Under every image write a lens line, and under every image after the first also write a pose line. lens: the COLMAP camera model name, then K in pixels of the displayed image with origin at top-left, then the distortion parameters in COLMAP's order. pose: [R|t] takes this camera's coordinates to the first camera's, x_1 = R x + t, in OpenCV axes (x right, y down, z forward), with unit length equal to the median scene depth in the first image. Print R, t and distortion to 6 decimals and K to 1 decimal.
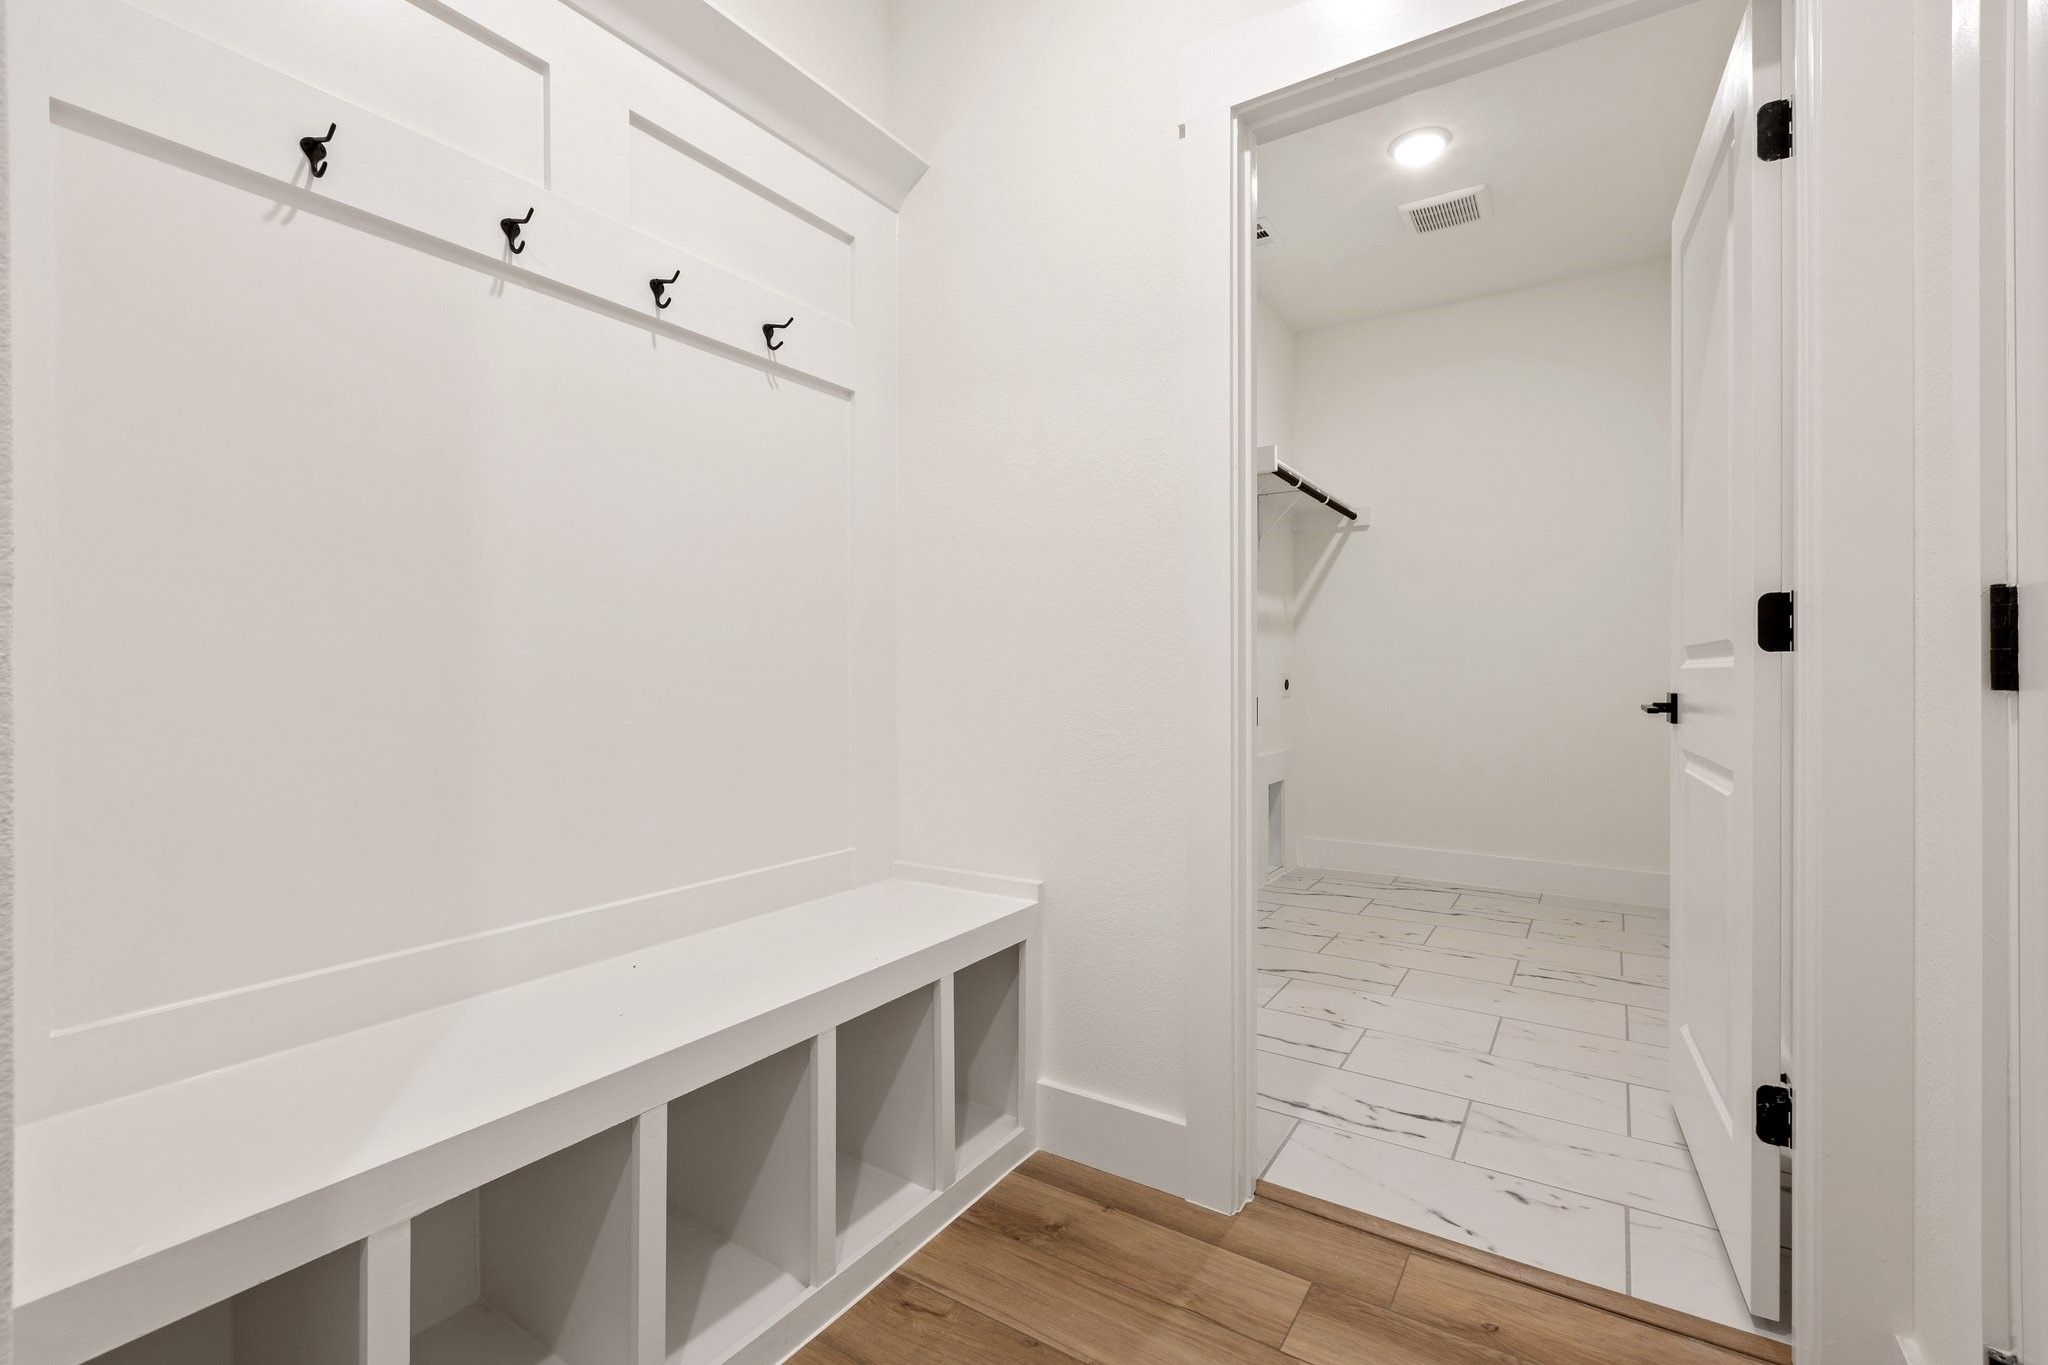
lens RADIAL K [[929.5, 0, 1028.5], [0, 929.5, 677.0], [0, 0, 1]] dist [0.038177, 0.000602]
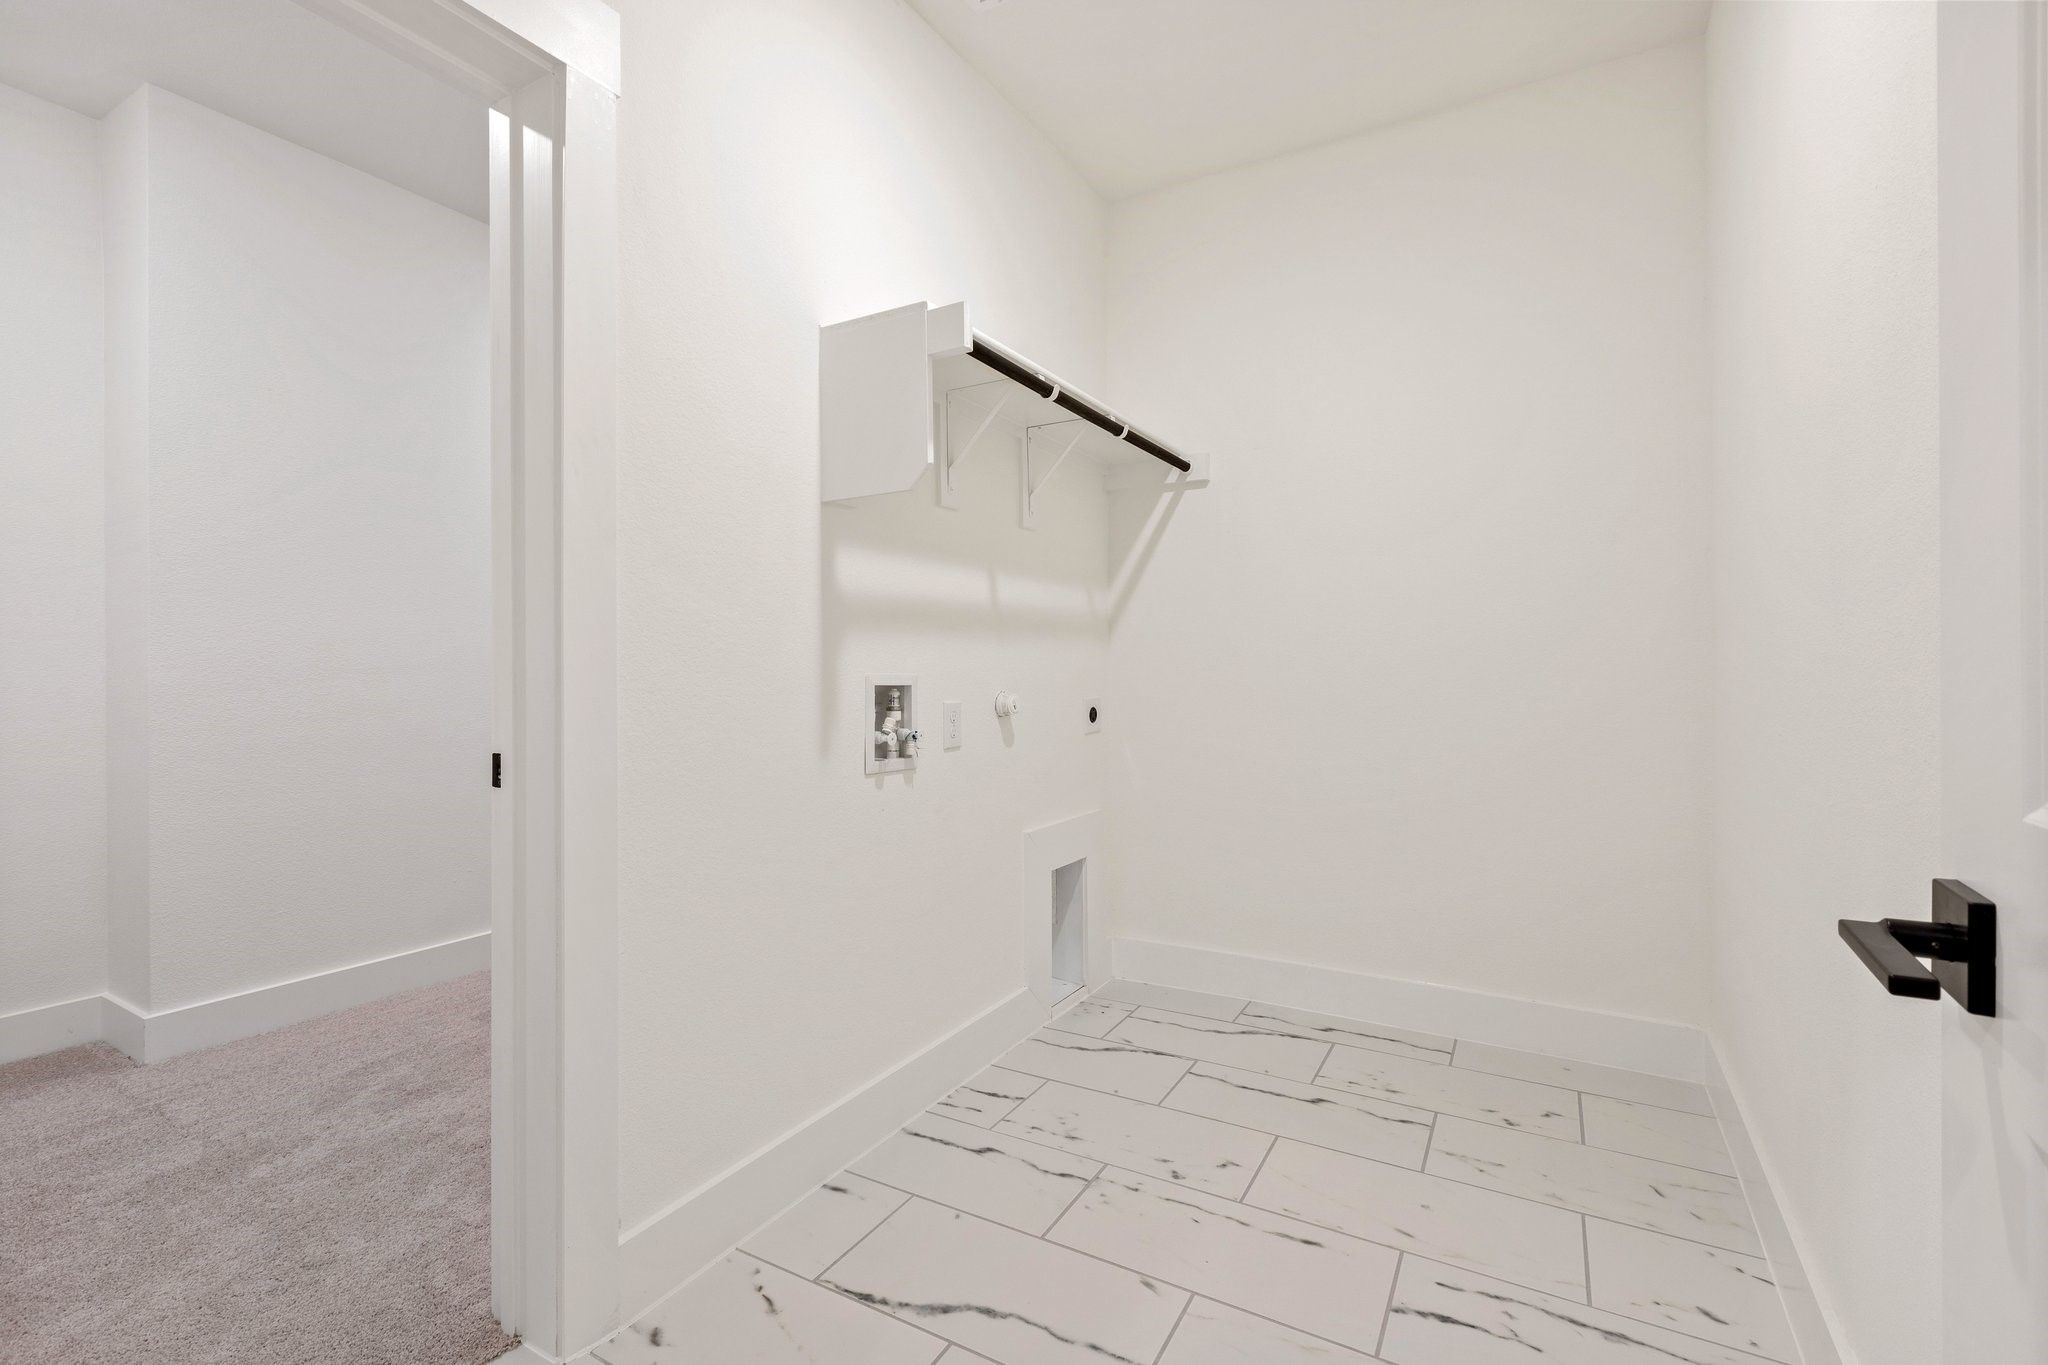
lens RADIAL K [[929.5, 0, 1017.2], [0, 929.5, 676.6], [0, 0, 1]] dist [0.038177, 0.000602]
pose [[0.999186, -0.001918, 0.040286, 0.206752], [0.001892, 0.999998, 0.000677, -0.021959], [-0.040287, -0.000601, 0.999188, 0.345595]]
